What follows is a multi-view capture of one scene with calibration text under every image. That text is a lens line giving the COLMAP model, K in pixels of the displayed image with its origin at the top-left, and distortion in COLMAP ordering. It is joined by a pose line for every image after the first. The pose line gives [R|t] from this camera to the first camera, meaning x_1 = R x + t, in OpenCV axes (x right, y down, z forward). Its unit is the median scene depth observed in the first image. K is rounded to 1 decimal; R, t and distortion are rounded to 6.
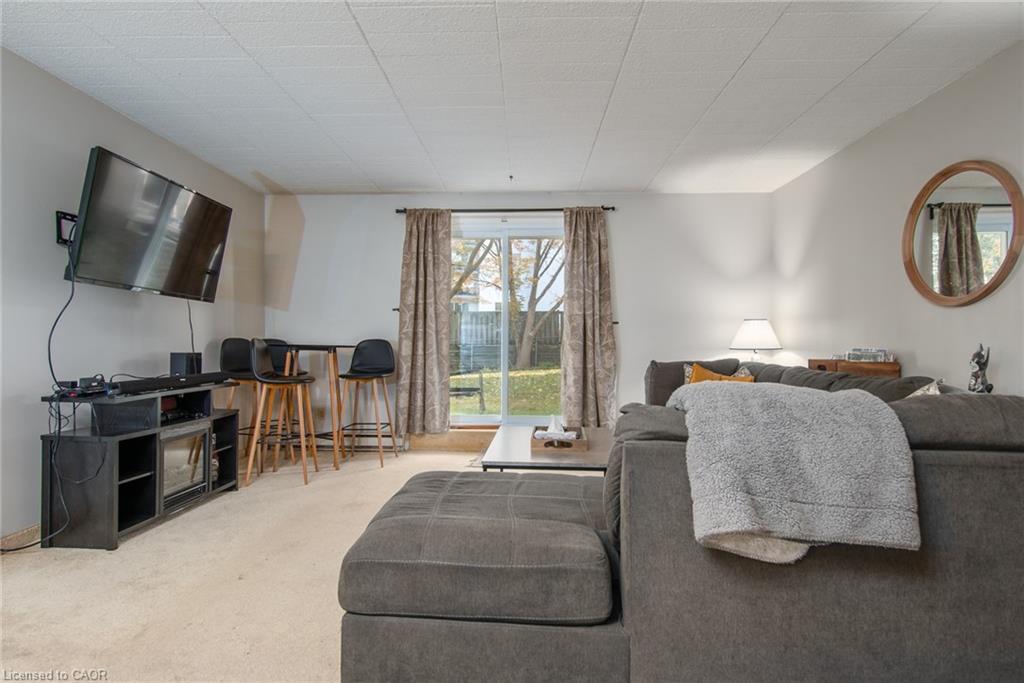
lens RADIAL K [[515.1, 0, 485.3], [0, 515.1, 337.5], [0, 0, 1]] dist [-0.000053, 0.000104]
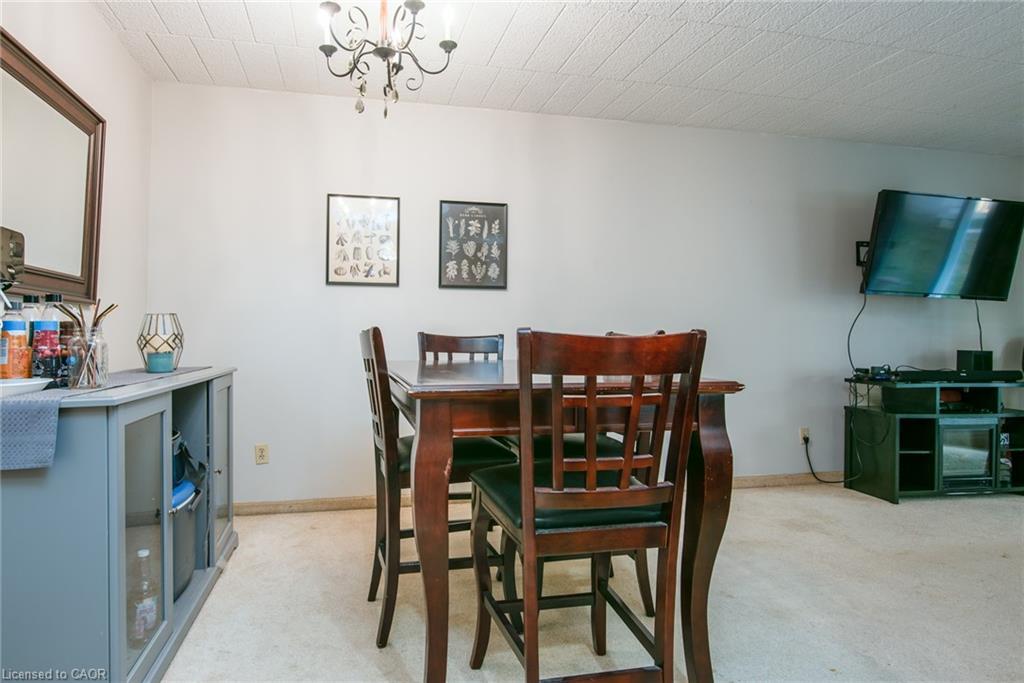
lens RADIAL K [[515.1, 0, 485.3], [0, 515.1, 337.5], [0, 0, 1]] dist [-0.000053, 0.000104]
pose [[0.222673, 0.004335, -0.974883, 0.260732], [-0.005102, 0.999982, 0.003281, 0.005725], [0.974880, 0.004244, 0.222691, -0.239738]]
